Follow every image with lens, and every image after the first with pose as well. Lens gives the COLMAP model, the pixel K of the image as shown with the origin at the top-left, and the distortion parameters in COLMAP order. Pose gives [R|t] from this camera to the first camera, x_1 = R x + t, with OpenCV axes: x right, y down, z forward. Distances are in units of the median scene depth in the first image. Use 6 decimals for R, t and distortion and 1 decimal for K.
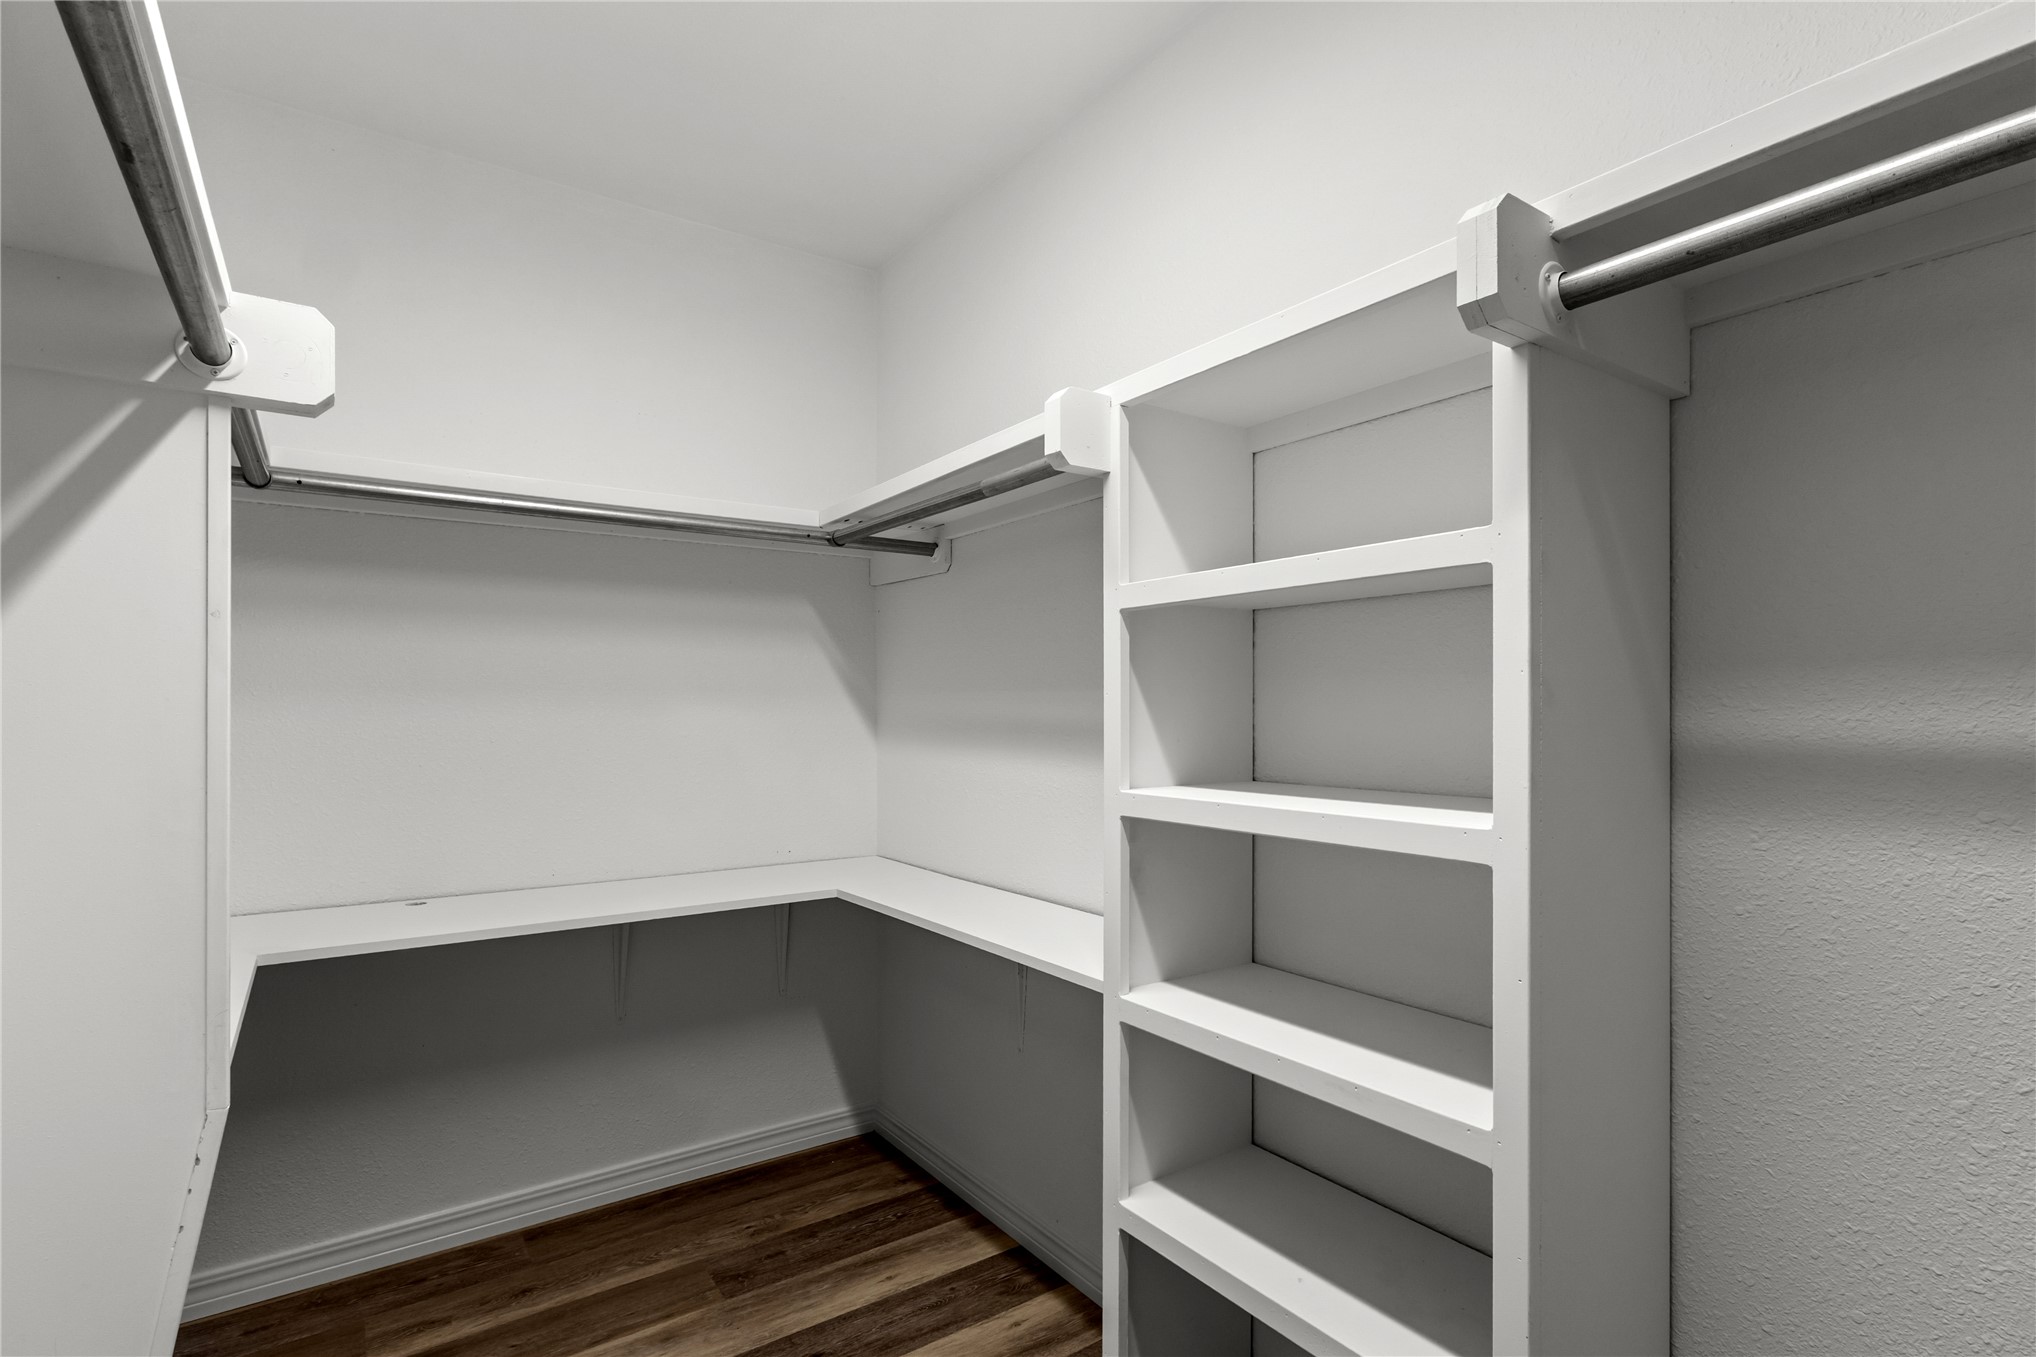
lens RADIAL K [[952.5, 0, 1062.0], [0, 952.5, 694.3], [0, 0, 1]] dist [0.003016, 0.001327]
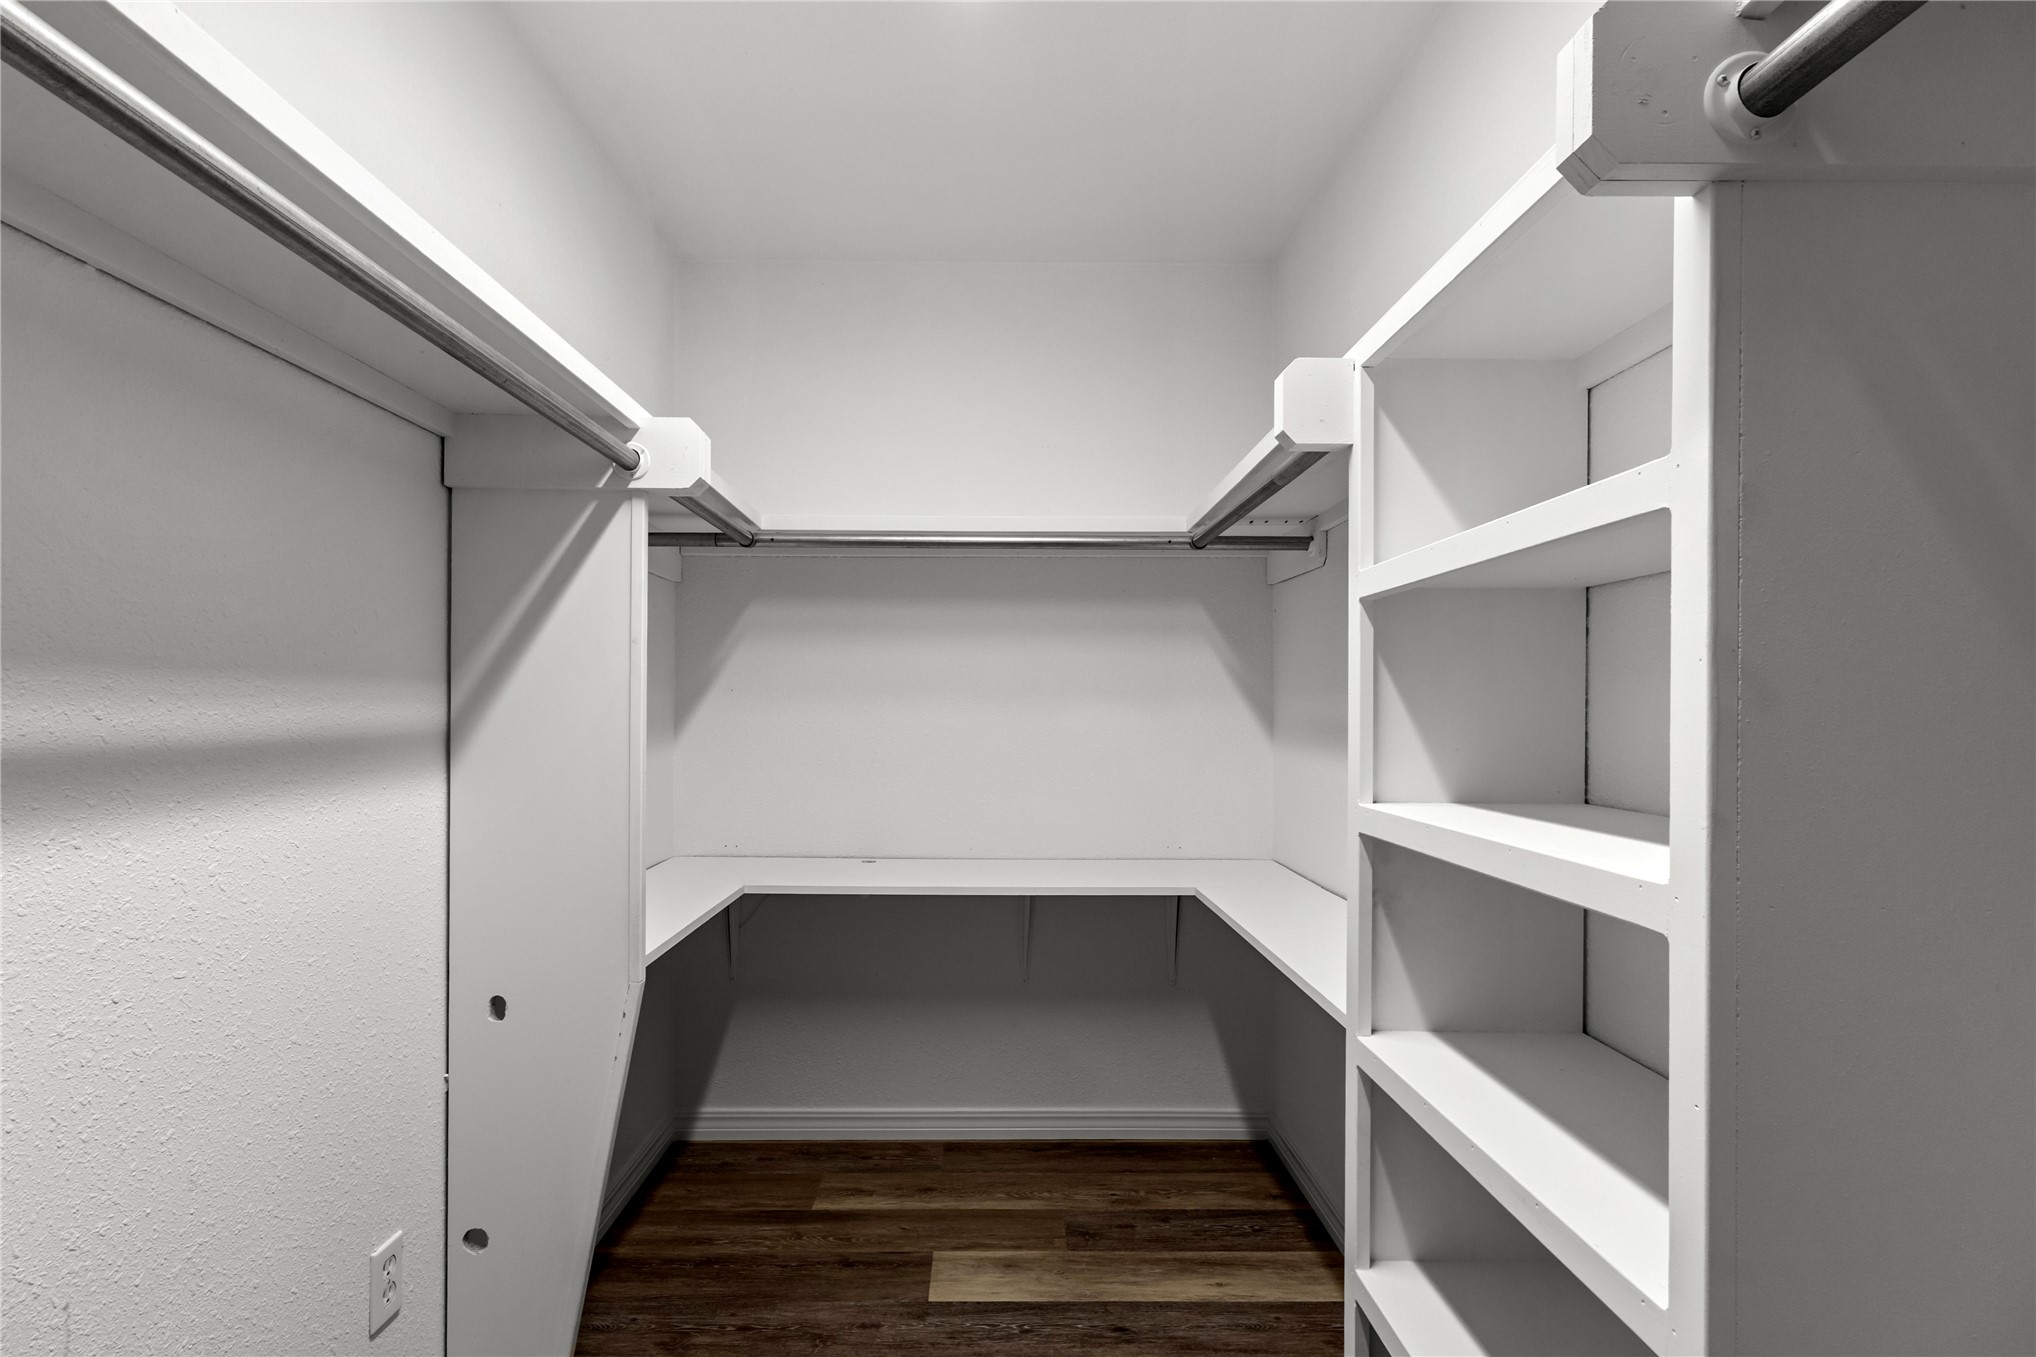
lens RADIAL K [[952.5, 0, 1027.5], [0, 952.5, 696.0], [0, 0, 1]] dist [0.003016, 0.001327]
pose [[0.827683, -0.002194, -0.561191, 0.217055], [0.002314, 0.999997, -0.000496, 0.000710], [0.561191, -0.000888, 0.827686, 0.070446]]
